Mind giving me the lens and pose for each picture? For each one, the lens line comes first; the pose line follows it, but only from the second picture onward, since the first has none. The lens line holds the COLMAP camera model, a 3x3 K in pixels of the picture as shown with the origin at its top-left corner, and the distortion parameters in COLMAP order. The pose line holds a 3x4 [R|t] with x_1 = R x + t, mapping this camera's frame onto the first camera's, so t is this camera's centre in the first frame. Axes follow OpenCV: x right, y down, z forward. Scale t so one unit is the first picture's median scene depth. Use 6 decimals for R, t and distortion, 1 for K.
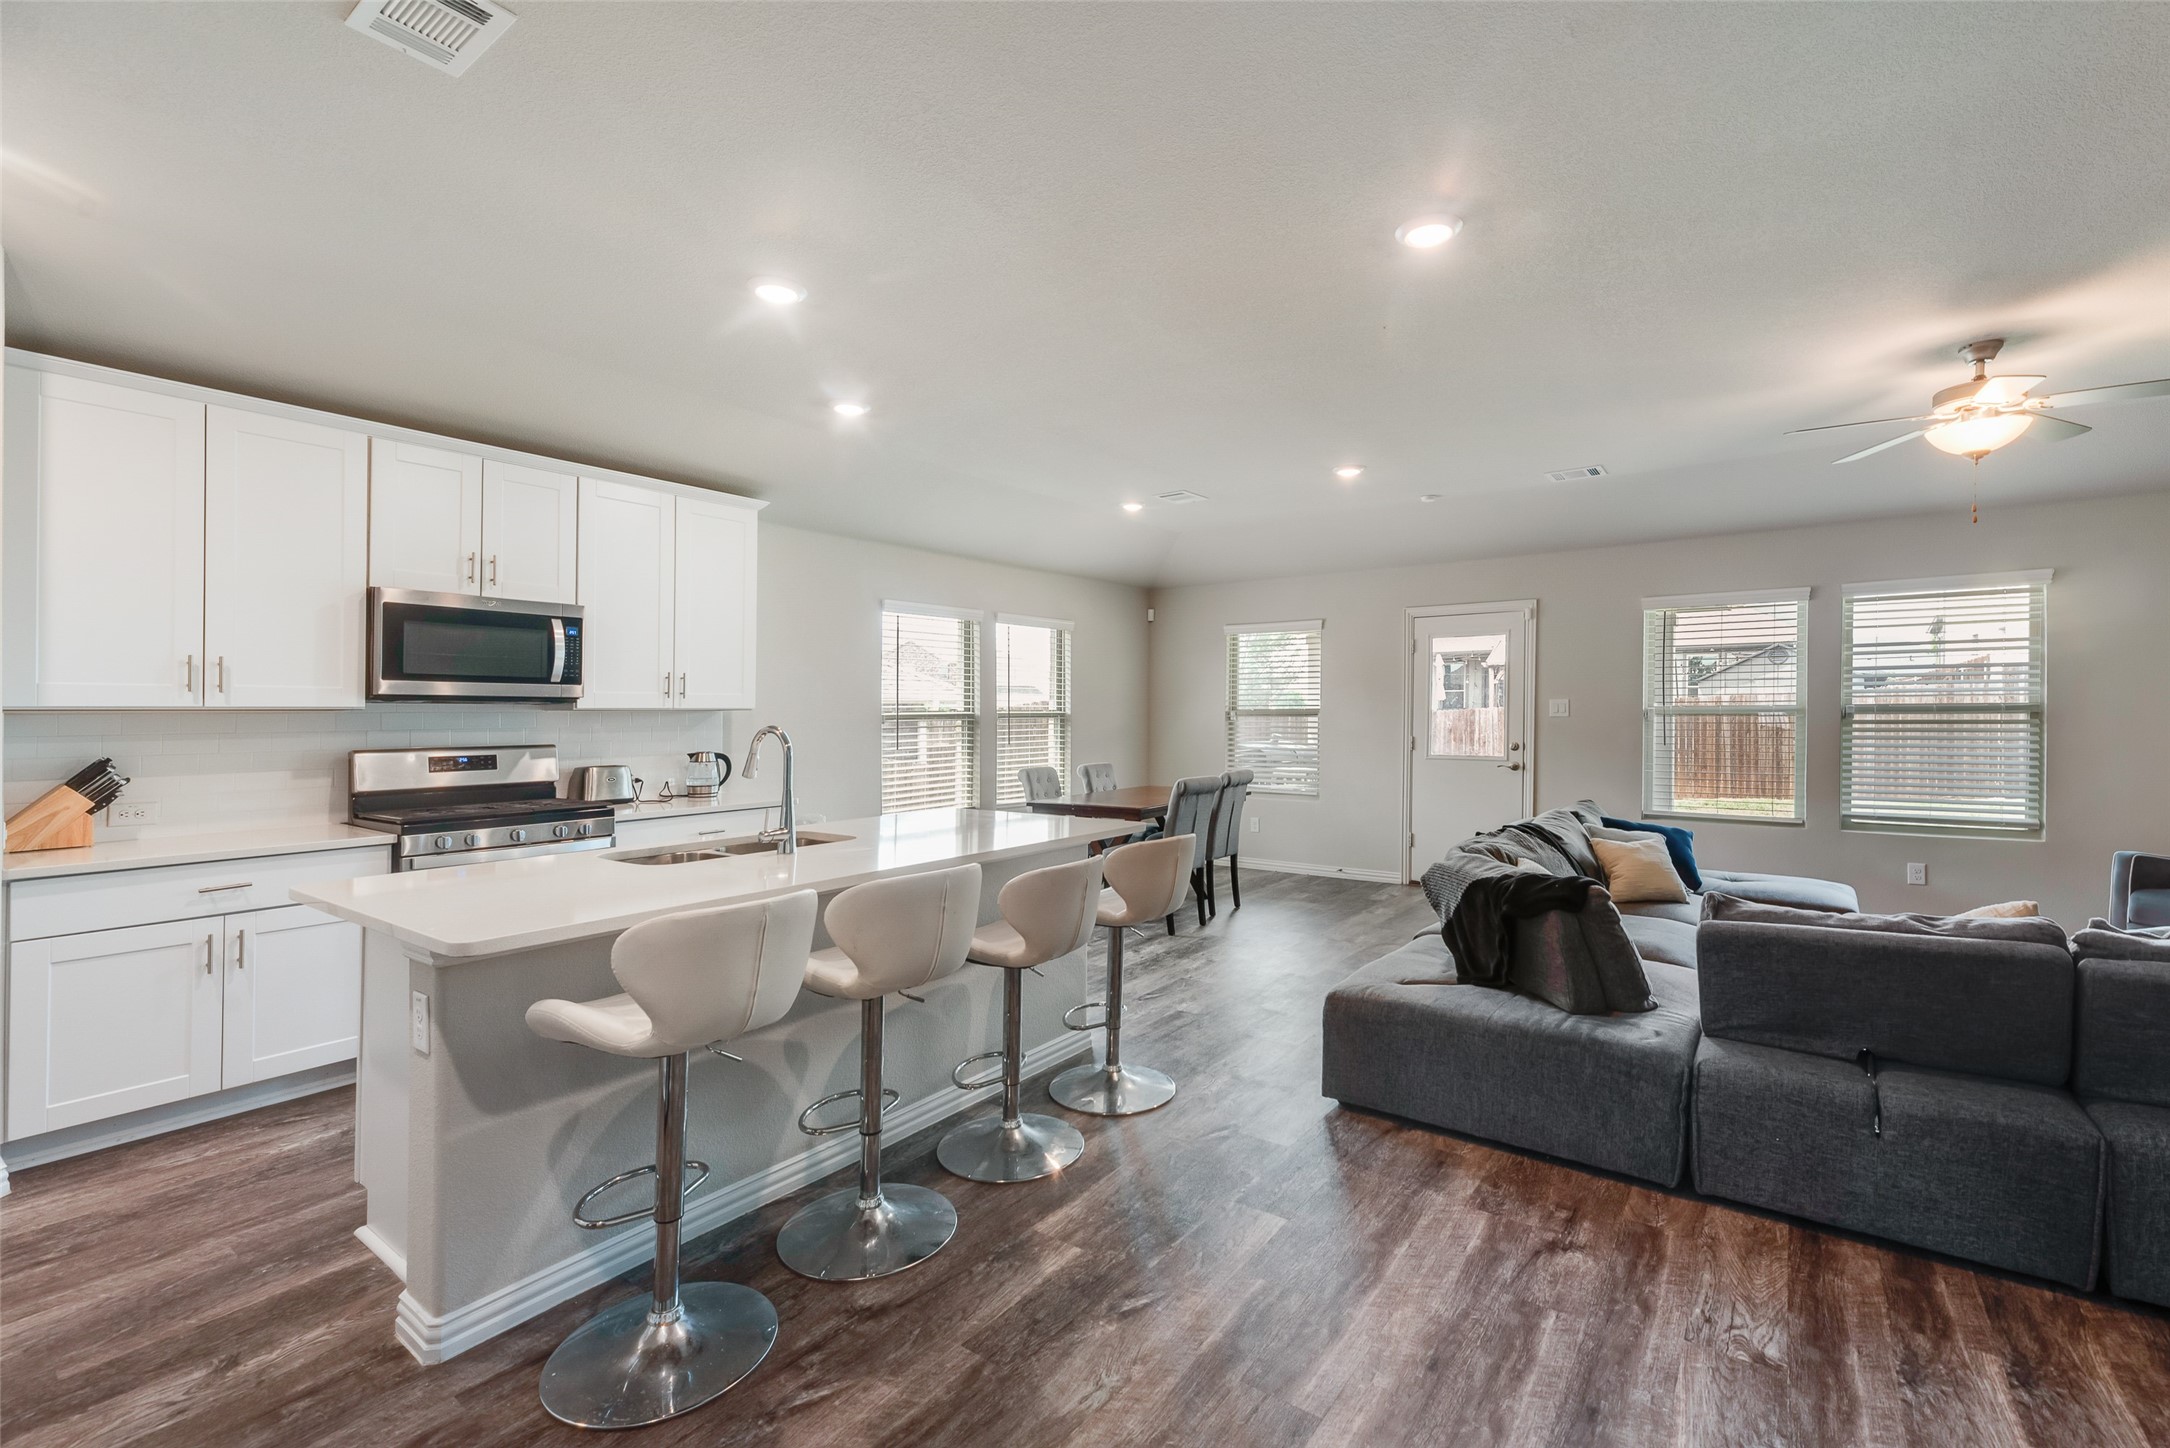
lens RADIAL K [[924.2, 0, 1108.1], [0, 924.2, 727.3], [0, 0, 1]] dist [-0.004524, -0.000280]
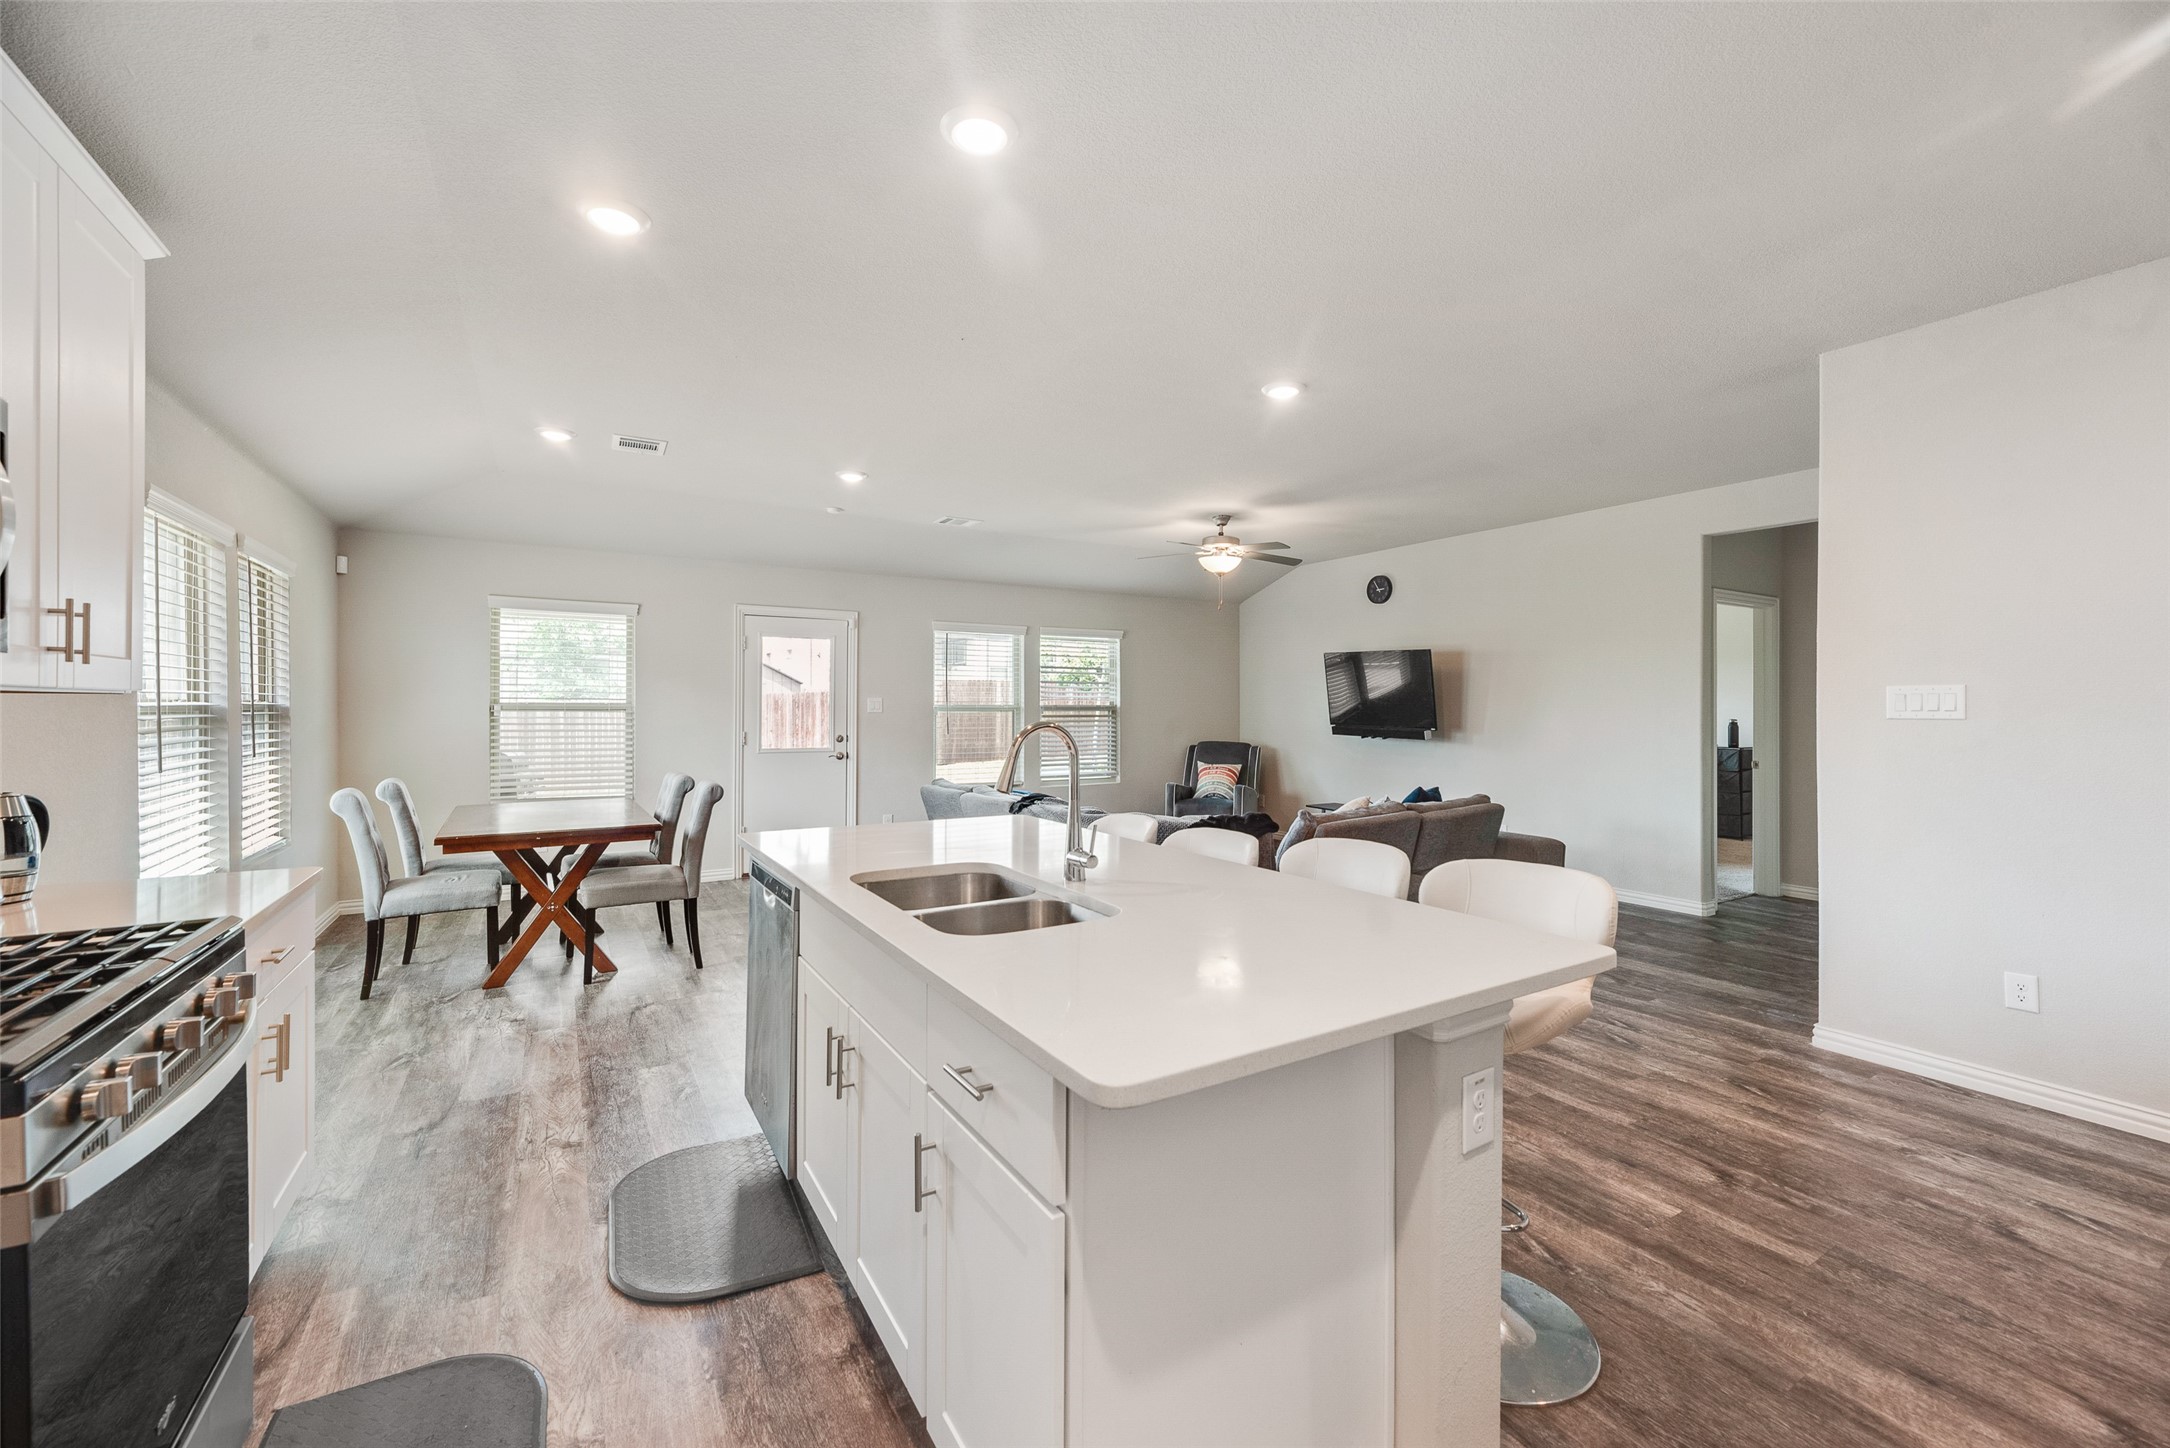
lens RADIAL K [[880.4, 0, 1084.1], [0, 880.4, 716.9], [0, 0, 1]] dist [0.003932, 0.000357]
pose [[0.389677, -0.002758, 0.920947, -0.551015], [0.009127, 0.999958, -0.000867, -0.002727], [-0.920906, 0.008743, 0.389686, 0.366512]]
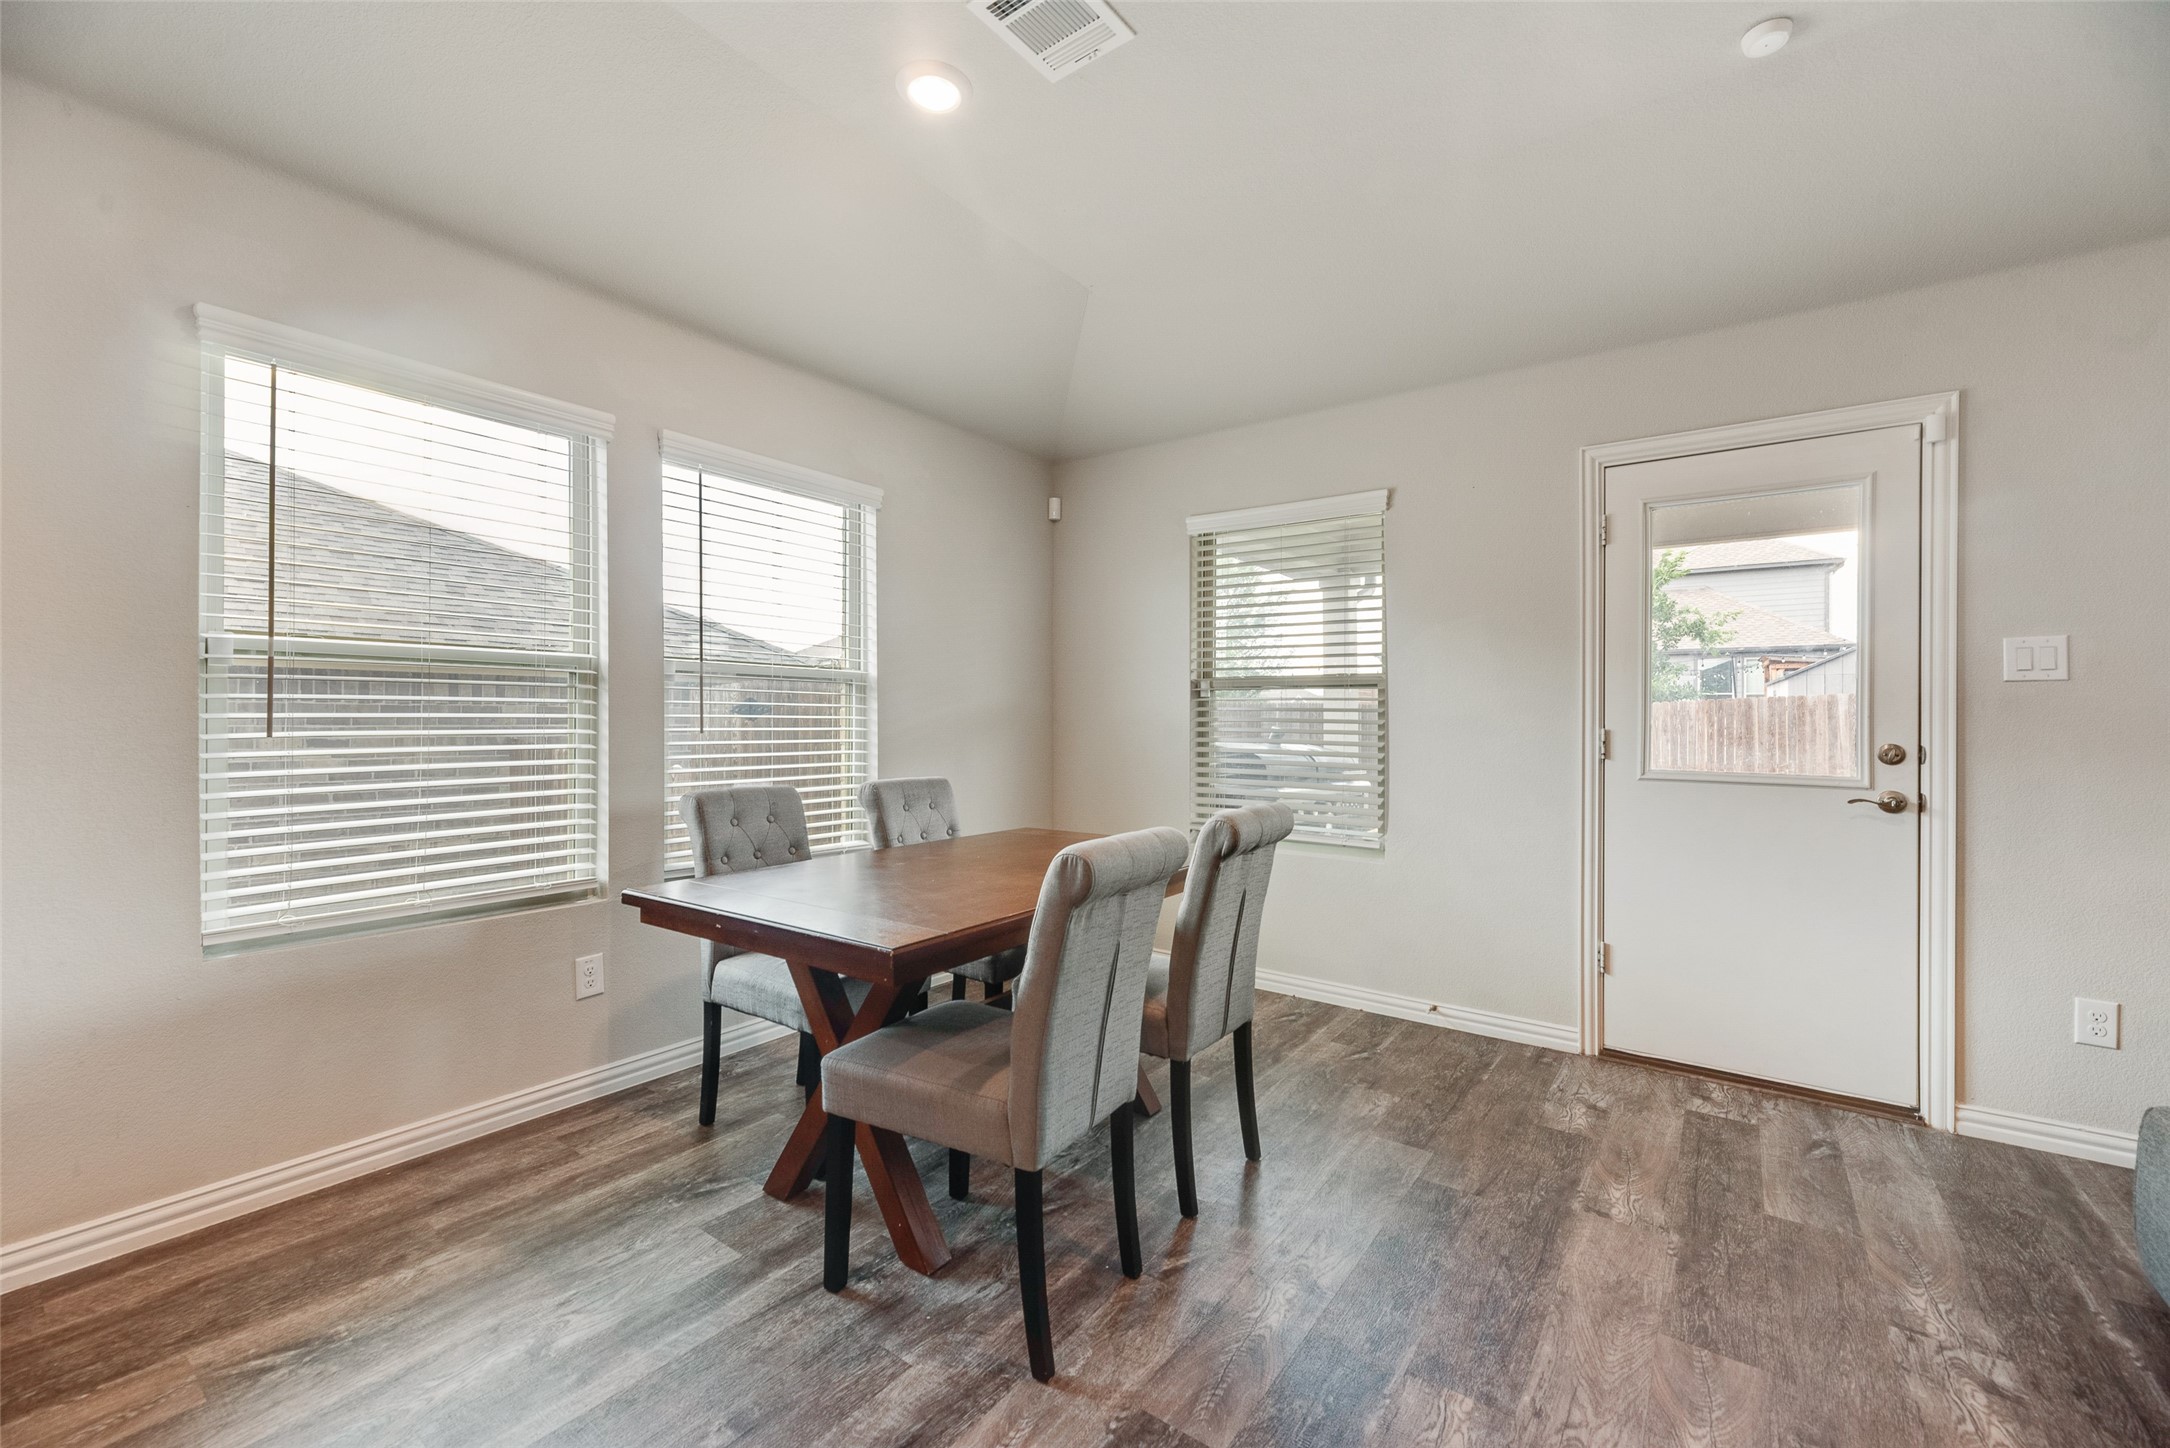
lens RADIAL K [[880.4, 0, 1091.7], [0, 880.4, 706.5], [0, 0, 1]] dist [0.003932, 0.000357]
pose [[0.999903, 0.009532, -0.010130, 0.108796], [-0.009786, 0.999630, -0.025363, 0.016411], [0.009885, 0.025460, 0.999627, 0.745525]]
